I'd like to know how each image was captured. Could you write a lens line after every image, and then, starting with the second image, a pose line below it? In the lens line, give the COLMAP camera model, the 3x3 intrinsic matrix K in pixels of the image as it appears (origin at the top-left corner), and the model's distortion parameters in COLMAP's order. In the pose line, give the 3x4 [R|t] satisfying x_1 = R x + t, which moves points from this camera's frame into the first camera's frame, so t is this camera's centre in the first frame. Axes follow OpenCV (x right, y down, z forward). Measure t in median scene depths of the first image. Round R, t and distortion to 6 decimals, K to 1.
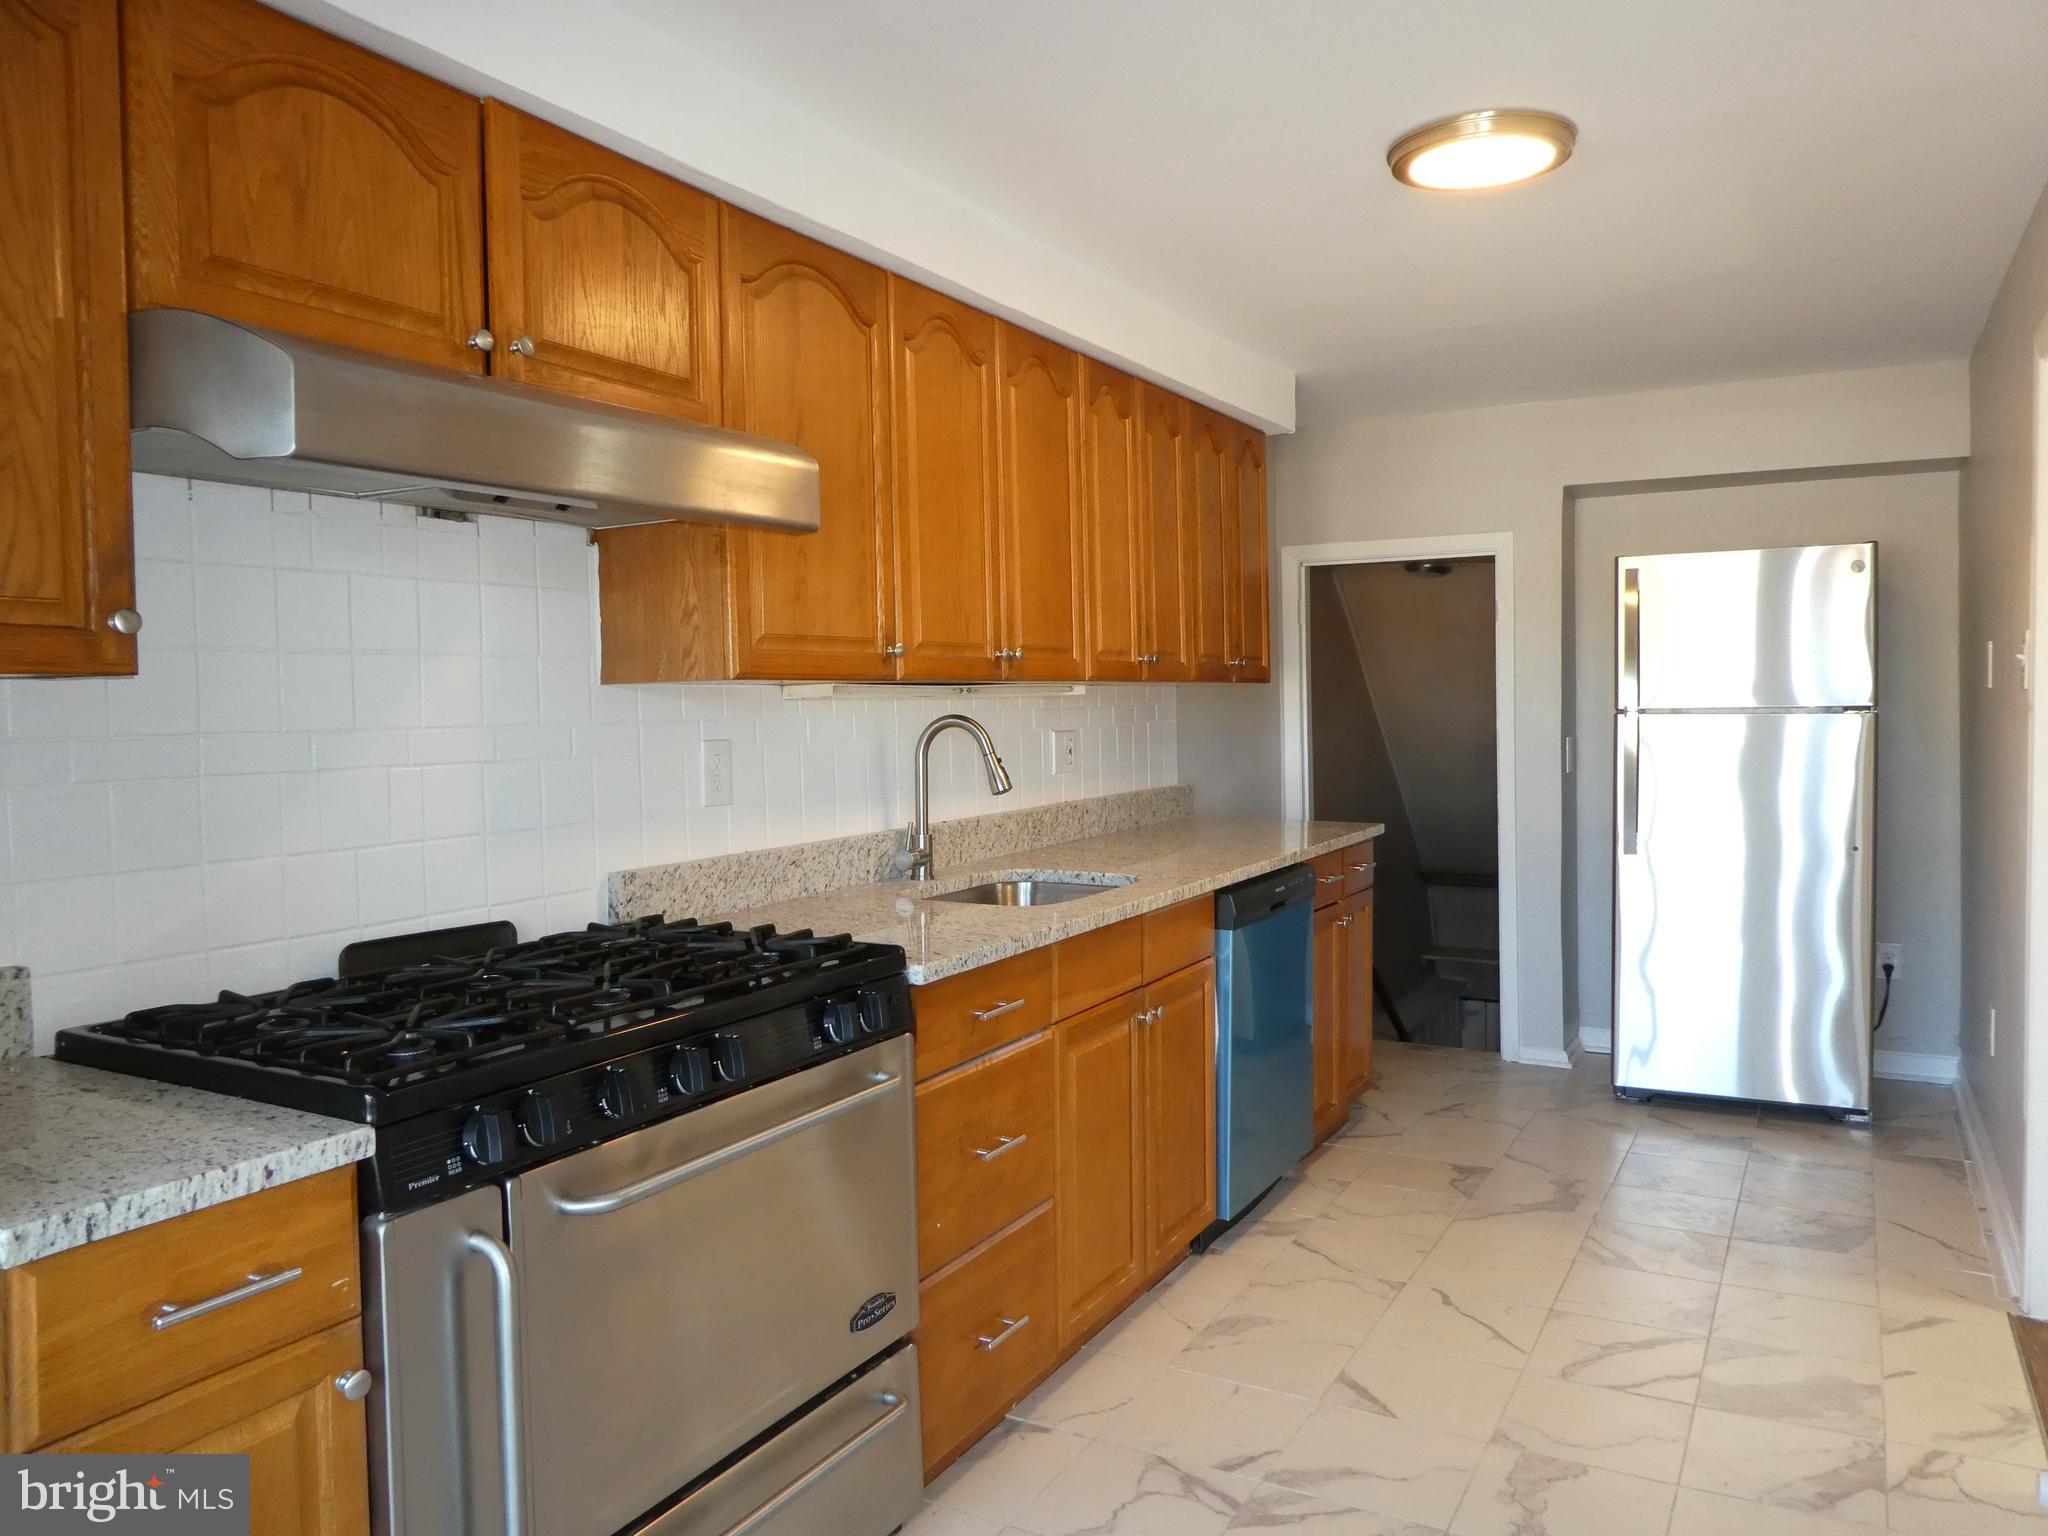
lens RADIAL K [[1461.8, 0, 1038.4], [0, 1461.8, 774.3], [0, 0, 1]] dist [-0.032583, 0.017594]
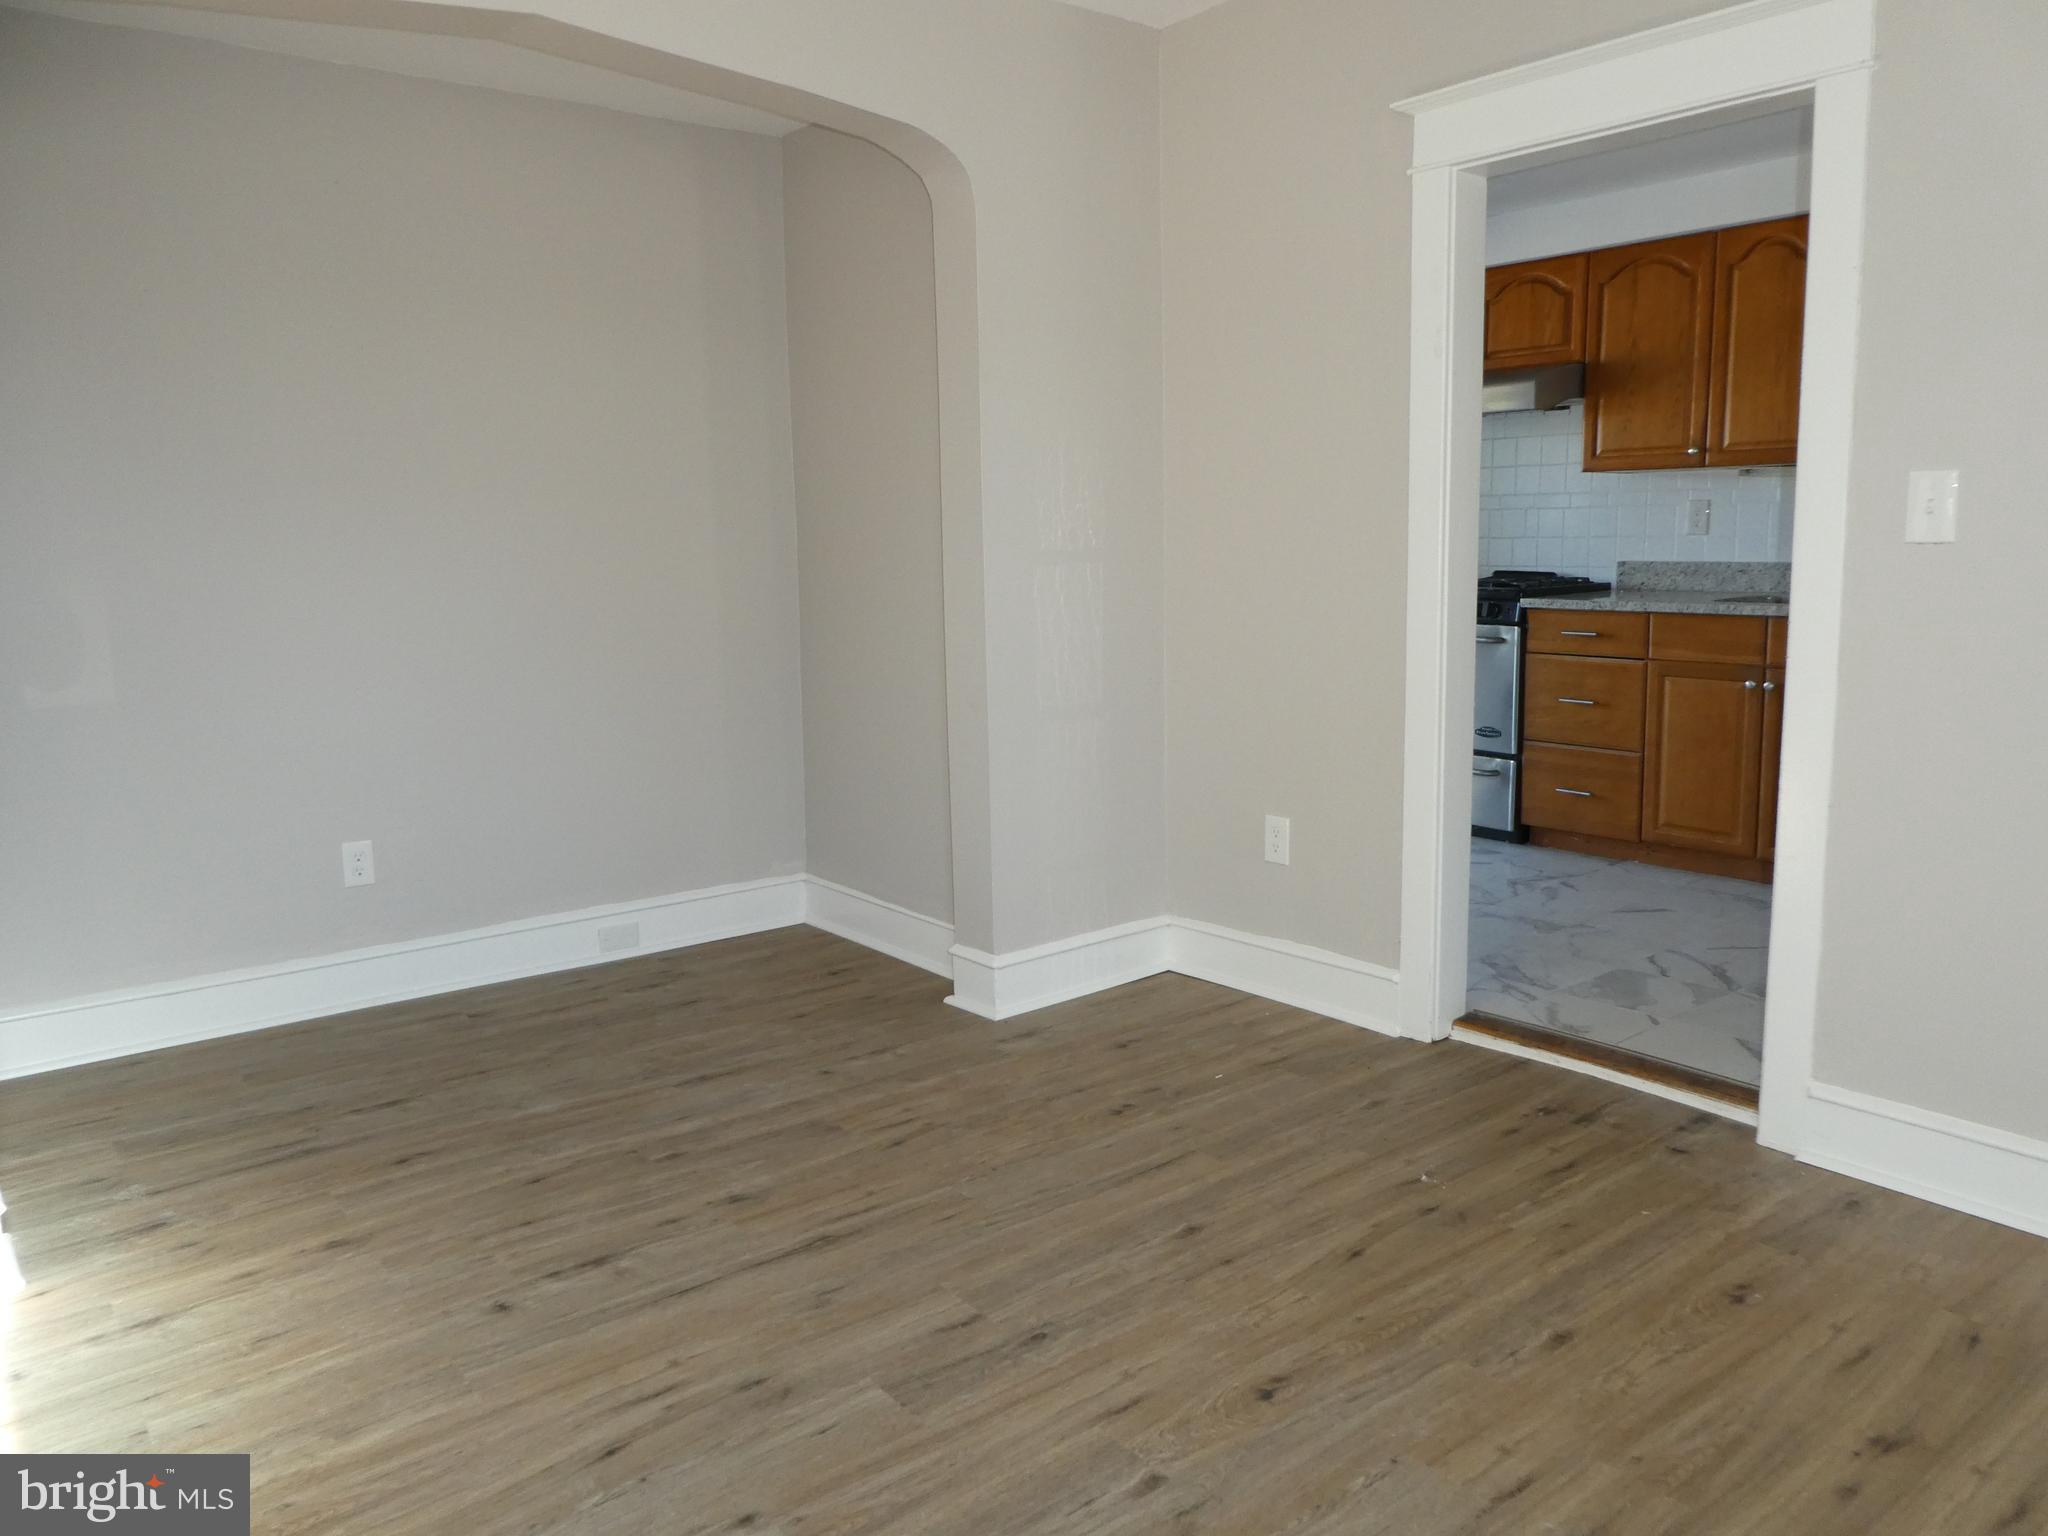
lens RADIAL K [[1461.8, 0, 1026.3], [0, 1461.8, 761.7], [0, 0, 1]] dist [-0.032583, 0.017594]
pose [[-0.418469, 0.153687, -0.895133, 2.015810], [-0.026244, 0.983121, 0.181062, -0.008923], [0.907852, 0.099261, -0.407373, 1.066250]]
